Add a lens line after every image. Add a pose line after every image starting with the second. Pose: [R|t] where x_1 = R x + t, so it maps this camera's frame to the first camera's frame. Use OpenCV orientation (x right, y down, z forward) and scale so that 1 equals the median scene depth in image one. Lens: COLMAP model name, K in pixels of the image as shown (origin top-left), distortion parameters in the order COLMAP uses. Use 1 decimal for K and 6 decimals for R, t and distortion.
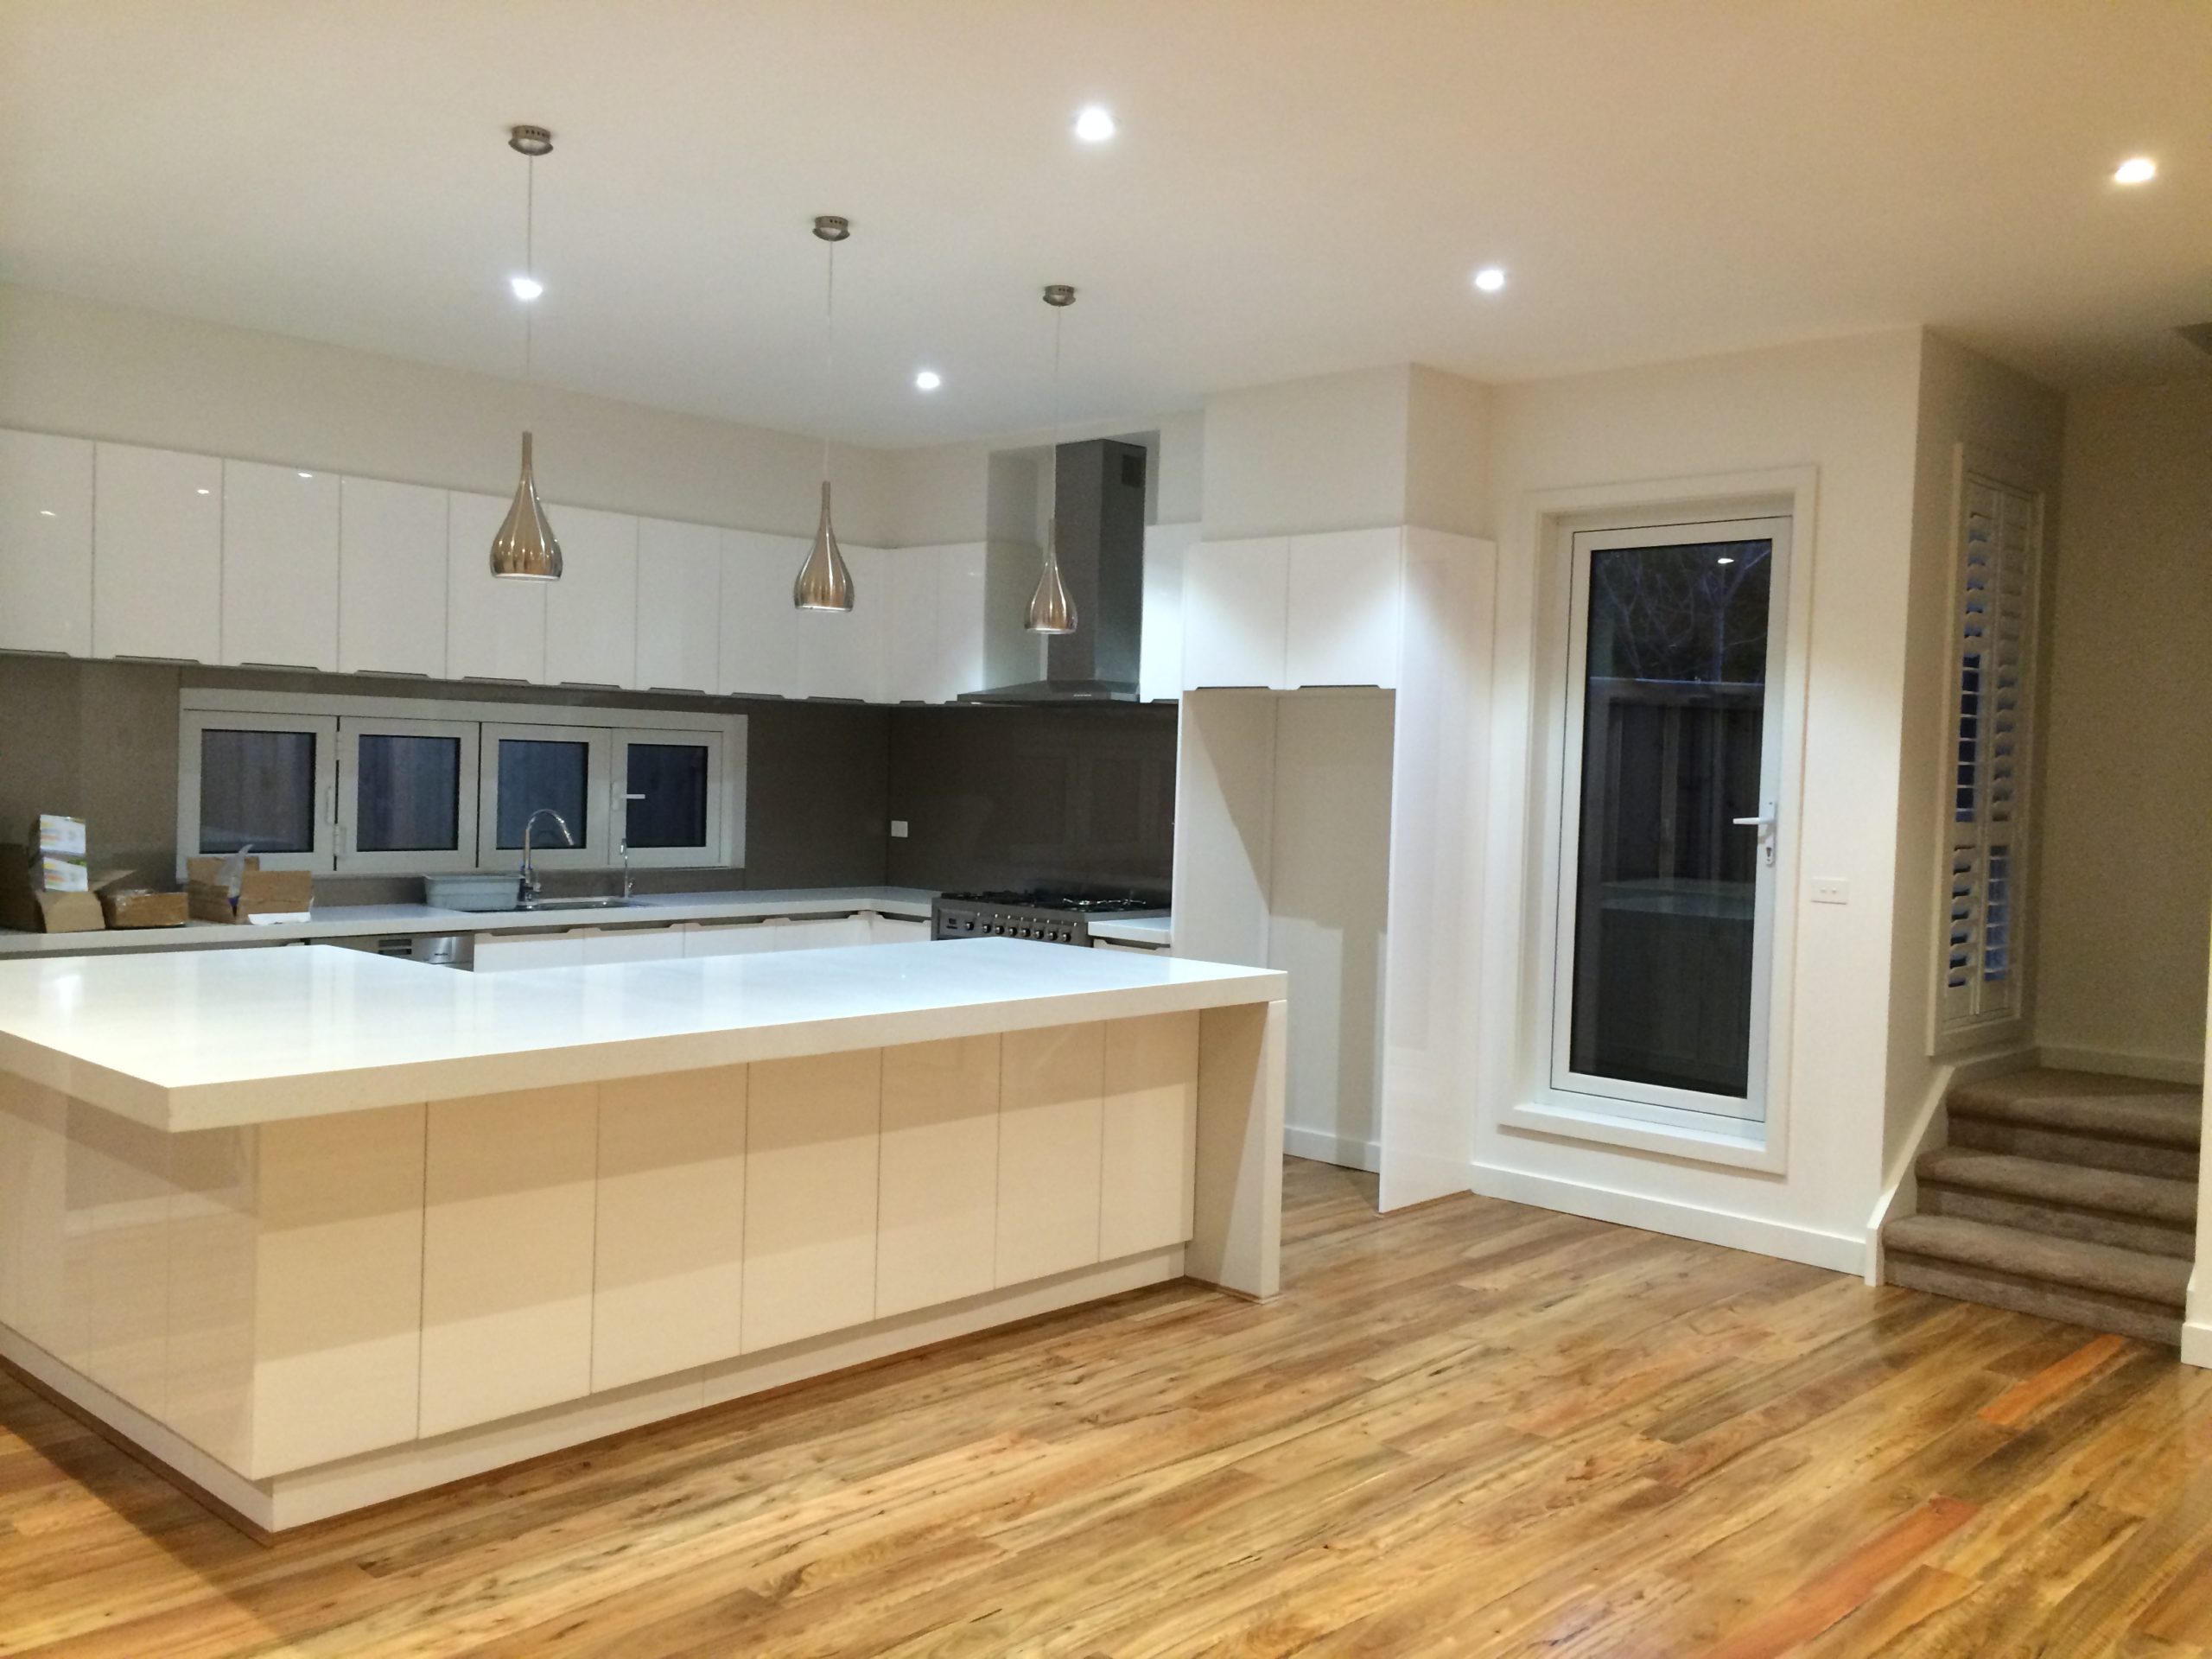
lens RADIAL K [[1891.1, 0, 1113.4], [0, 1891.1, 816.4], [0, 0, 1]] dist [0.078887, -0.102358]
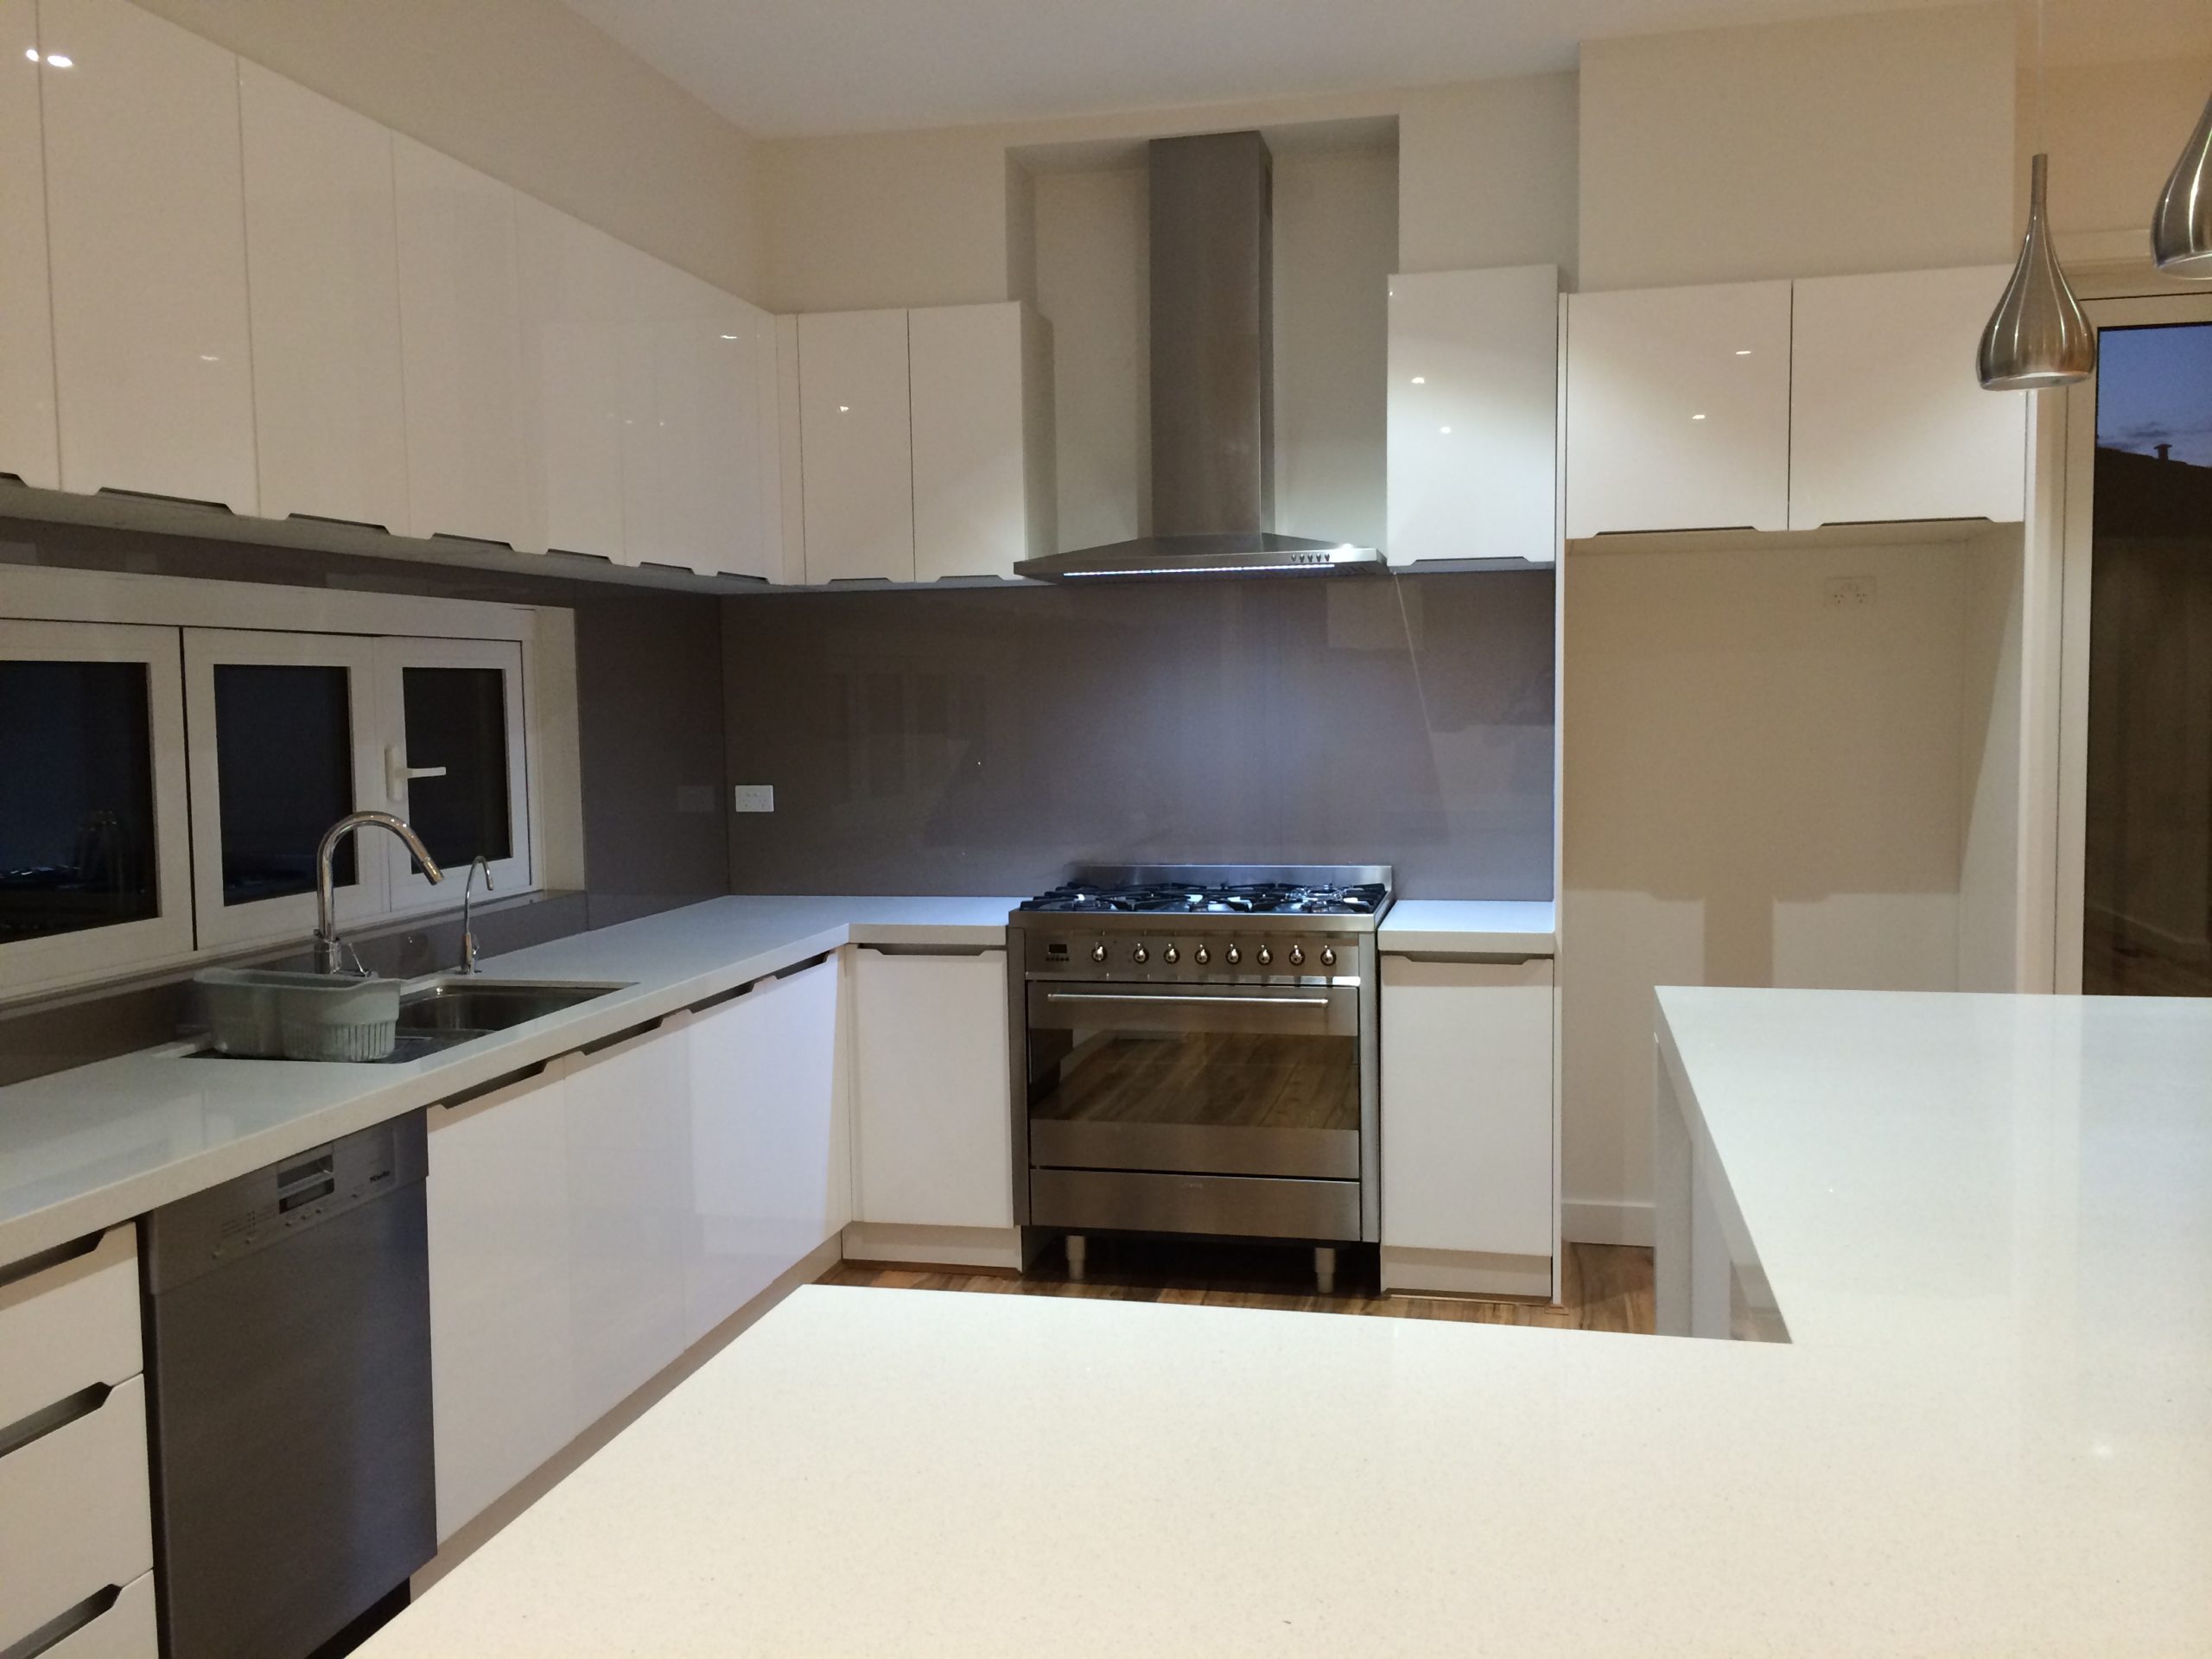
lens RADIAL K [[1891.1, 0, 1094.6], [0, 1891.1, 820.1], [0, 0, 1]] dist [0.078887, -0.102358]
pose [[0.863658, -0.077185, 0.498134, -0.545528], [0.055024, 0.996738, 0.059042, -0.027693], [-0.501066, -0.023583, 0.865088, 0.730612]]
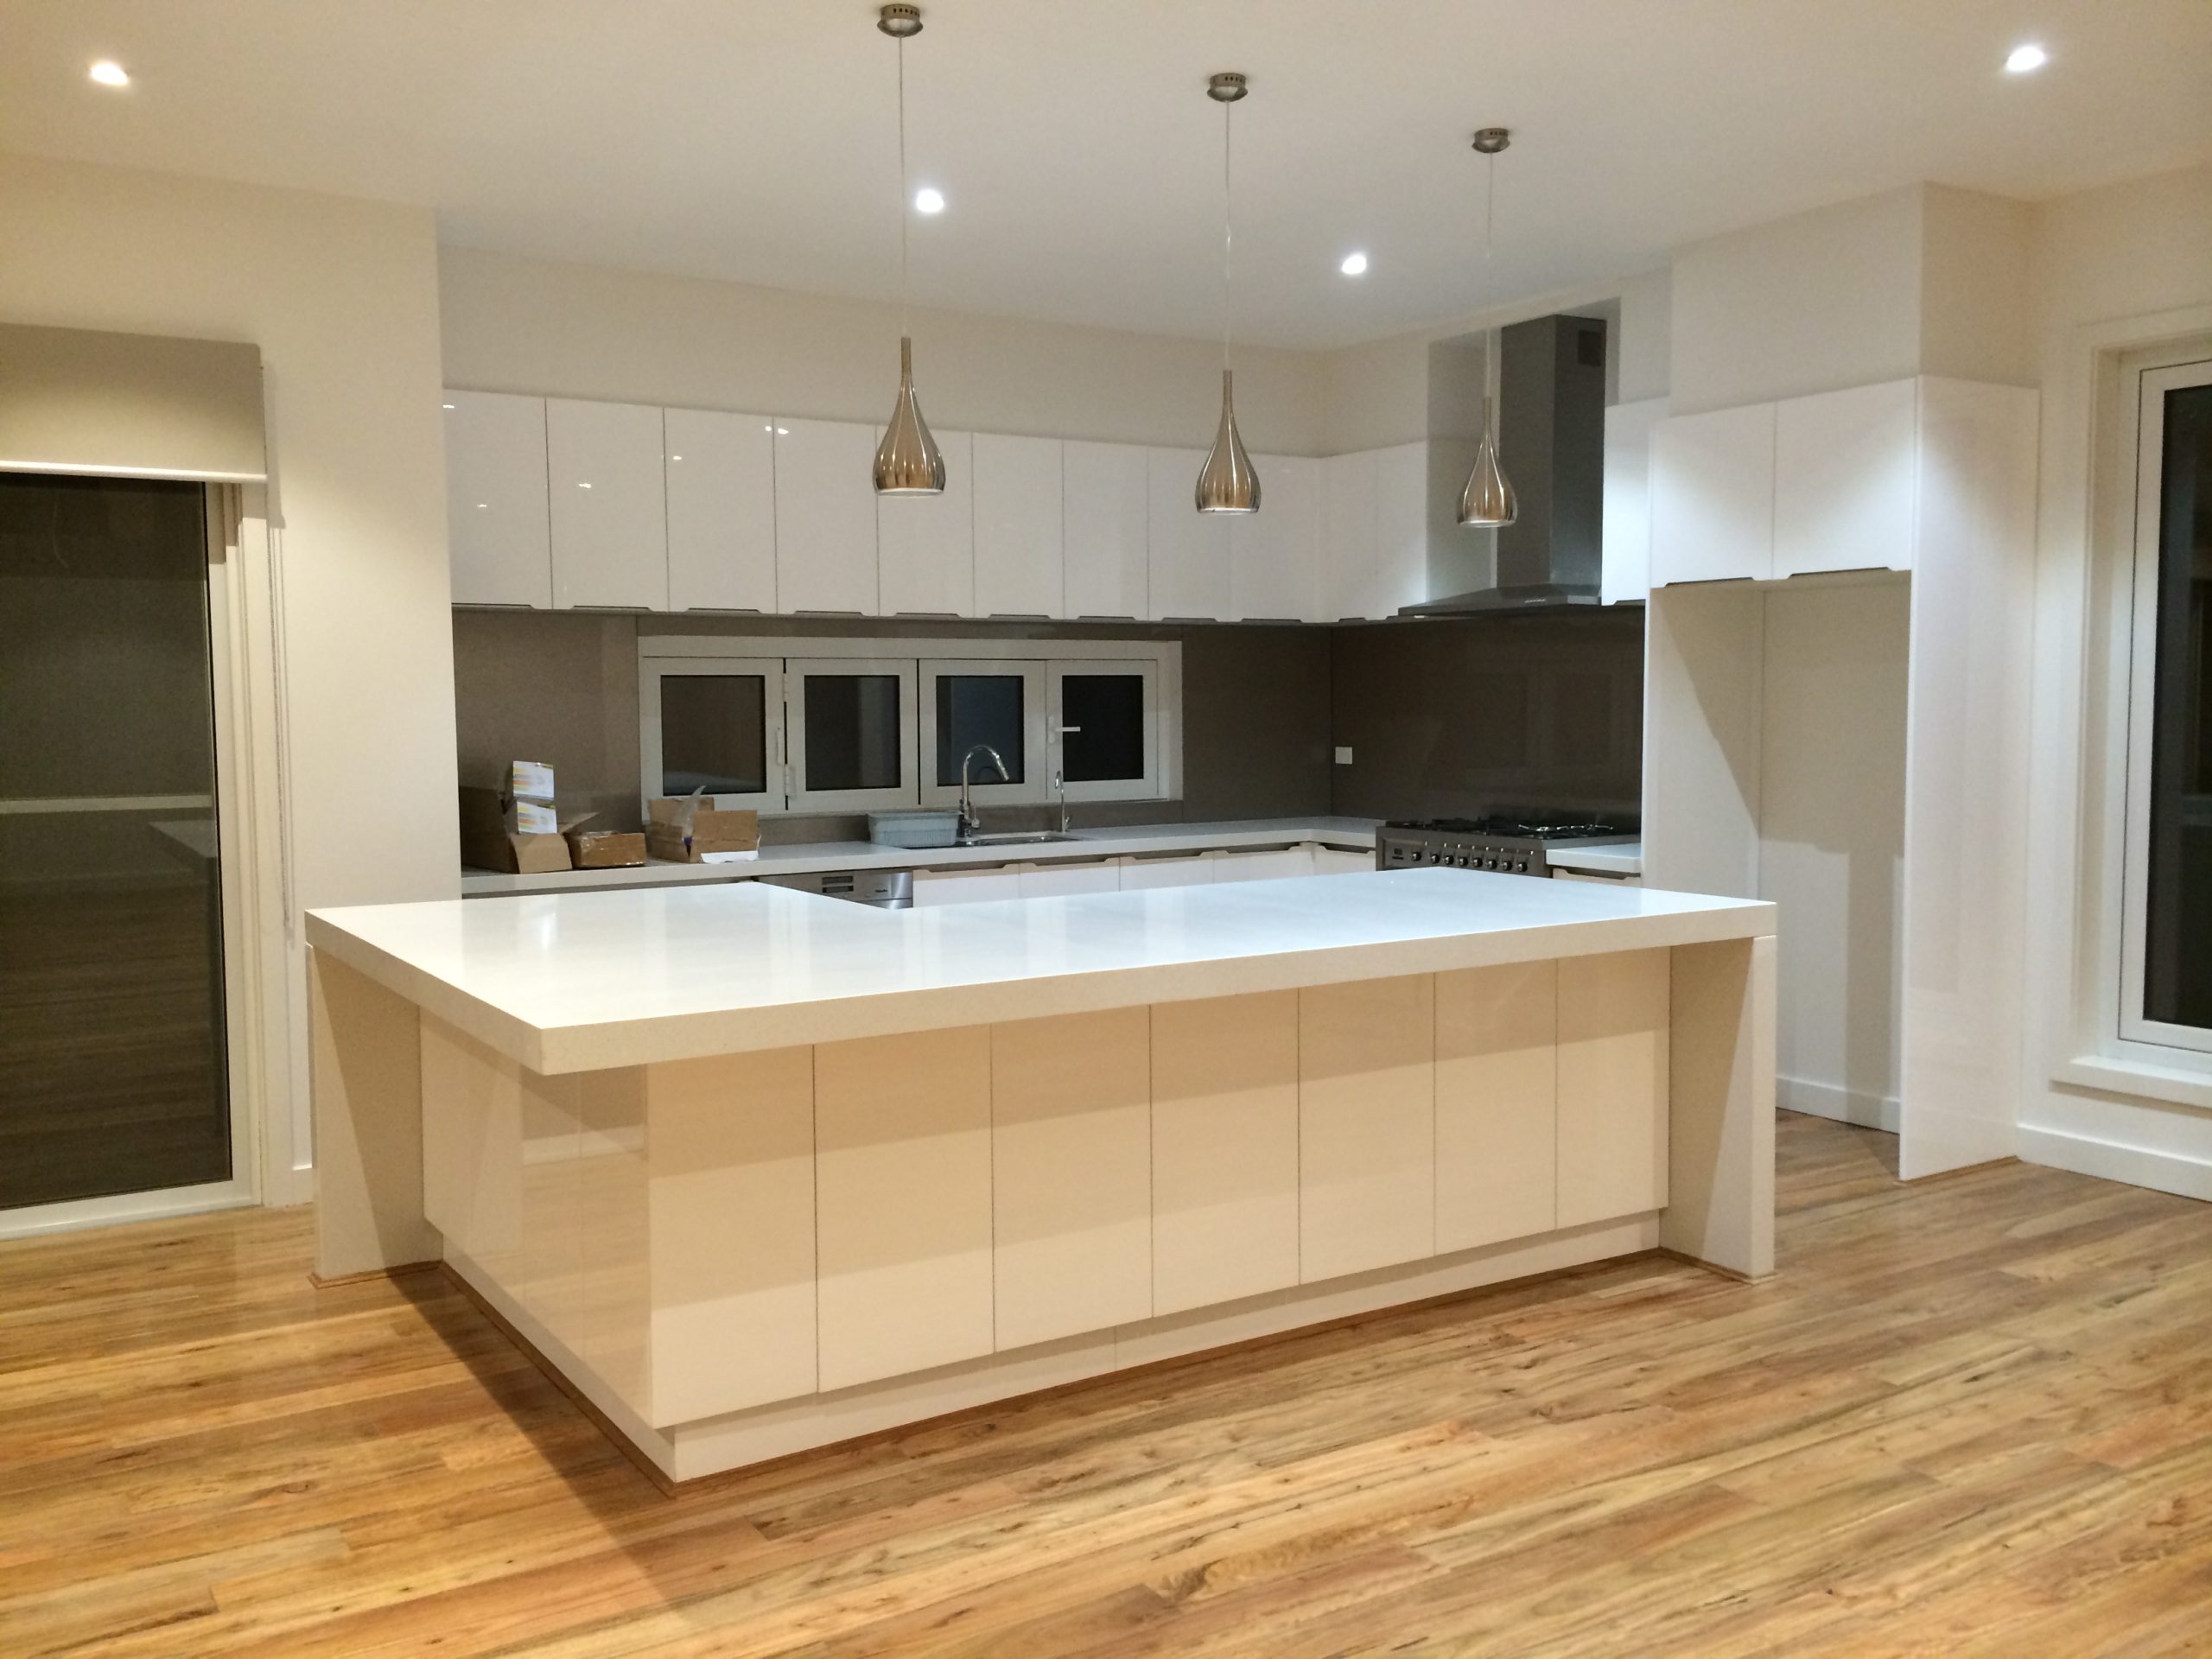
lens RADIAL K [[1891.1, 0, 1095.9], [0, 1891.1, 819.0], [0, 0, 1]] dist [0.078887, -0.102358]
pose [[0.966273, -0.019550, -0.256775, 0.016863], [0.028734, 0.999073, 0.032066, 0.007584], [0.255910, -0.038363, 0.965939, 0.089021]]
